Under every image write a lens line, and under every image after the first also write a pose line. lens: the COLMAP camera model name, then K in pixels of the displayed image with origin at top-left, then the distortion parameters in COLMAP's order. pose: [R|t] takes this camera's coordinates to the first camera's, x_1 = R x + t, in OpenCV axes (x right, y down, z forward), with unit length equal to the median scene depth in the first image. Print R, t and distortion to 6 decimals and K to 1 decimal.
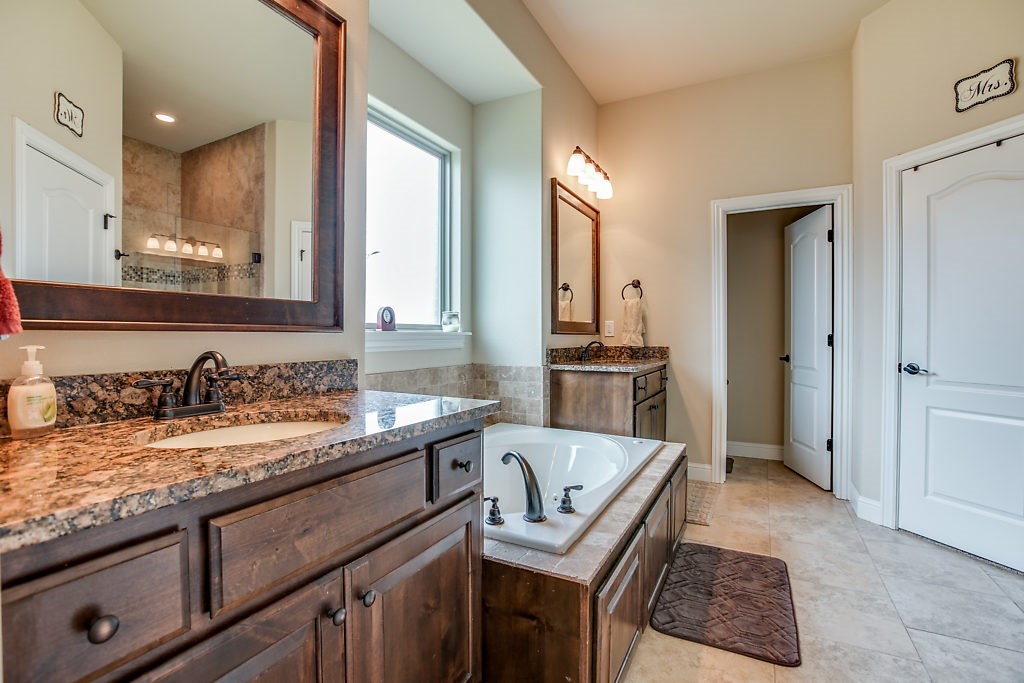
lens RADIAL K [[516.4, 0, 517.7], [0, 516.4, 337.1], [0, 0, 1]] dist [0.000059, -0.000252]
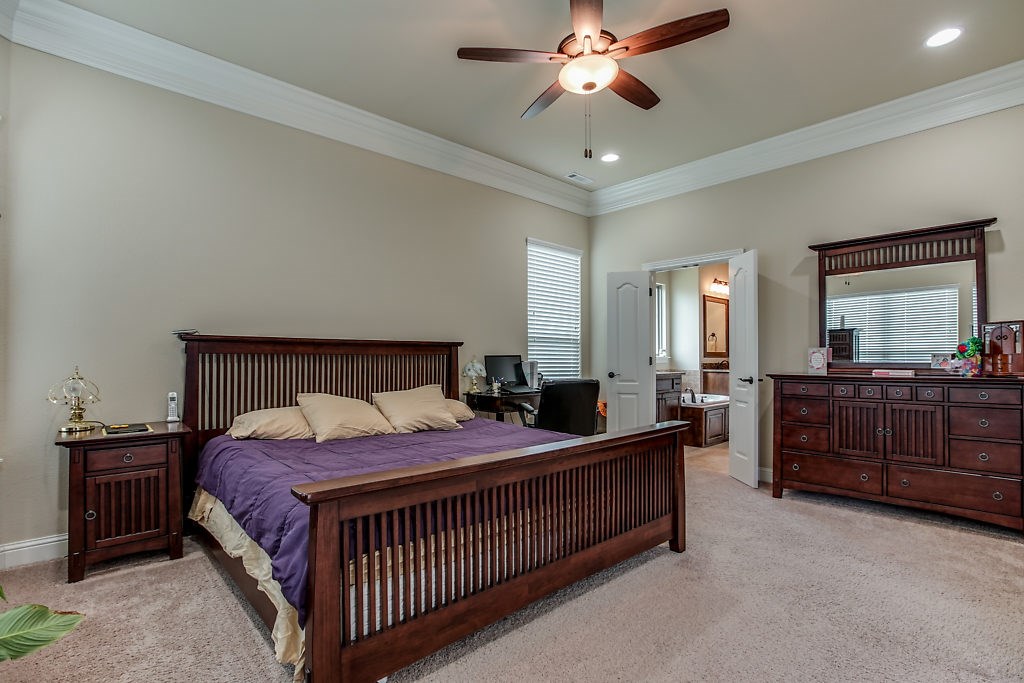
lens RADIAL K [[500.6, 0, 514.9], [0, 500.6, 348.5], [0, 0, 1]] dist [-0.000074, -0.000006]
pose [[0.944268, -0.004993, -0.329140, 0.001409], [0.000271, 0.999896, -0.014391, -0.013982], [0.329178, 0.013500, 0.944171, -1.577632]]
